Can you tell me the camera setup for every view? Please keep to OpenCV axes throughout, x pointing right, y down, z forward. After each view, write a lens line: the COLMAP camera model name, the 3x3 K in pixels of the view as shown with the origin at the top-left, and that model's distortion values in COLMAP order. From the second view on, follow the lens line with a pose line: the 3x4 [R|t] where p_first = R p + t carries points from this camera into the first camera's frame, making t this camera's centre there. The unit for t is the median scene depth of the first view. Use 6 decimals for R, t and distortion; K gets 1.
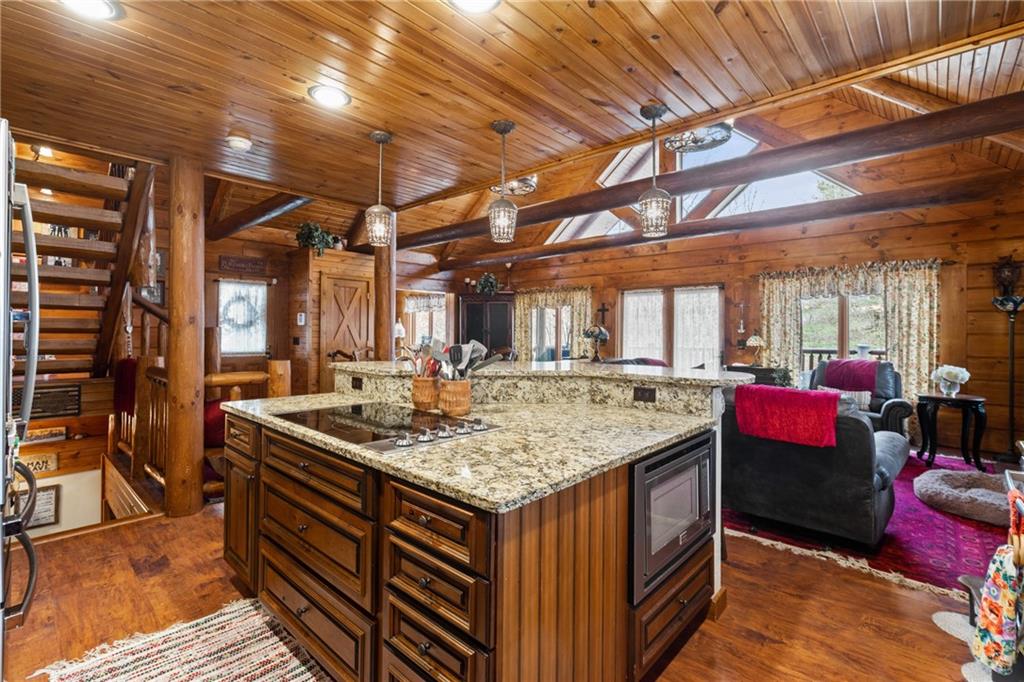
lens RADIAL K [[469.0, 0, 508.8], [0, 469.0, 322.4], [0, 0, 1]] dist [-0.005947, -0.000045]
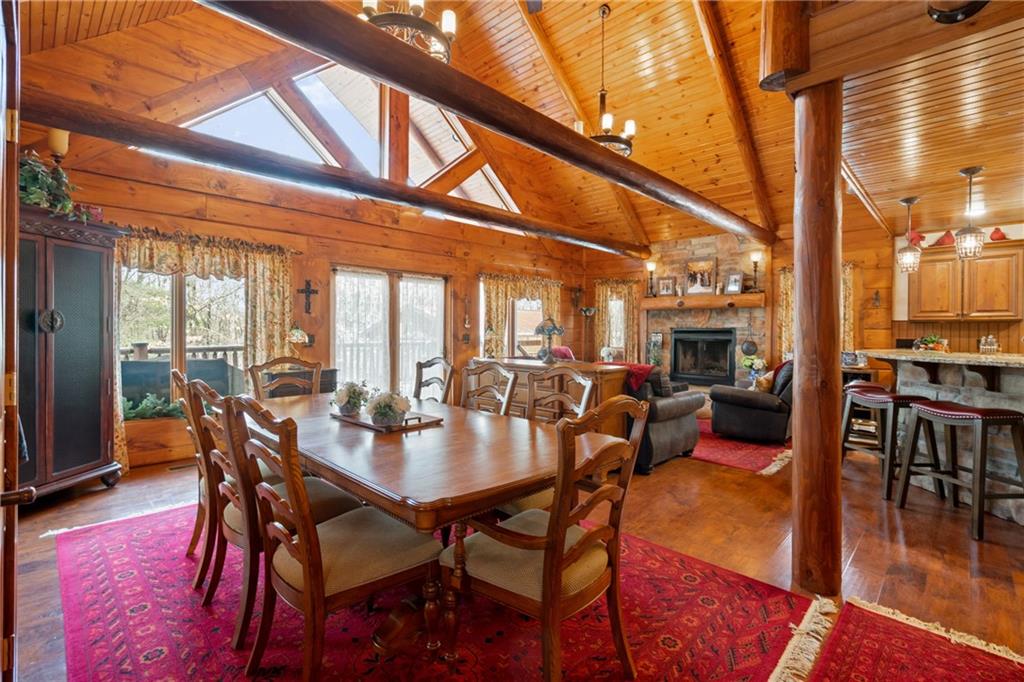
lens RADIAL K [[469.0, 0, 505.7], [0, 469.0, 334.4], [0, 0, 1]] dist [-0.005947, -0.000045]
pose [[0.025569, -0.016051, 0.999544, -0.528934], [-0.025015, 0.999548, 0.016691, 0.018057], [-0.999360, -0.025430, 0.025156, 0.883806]]
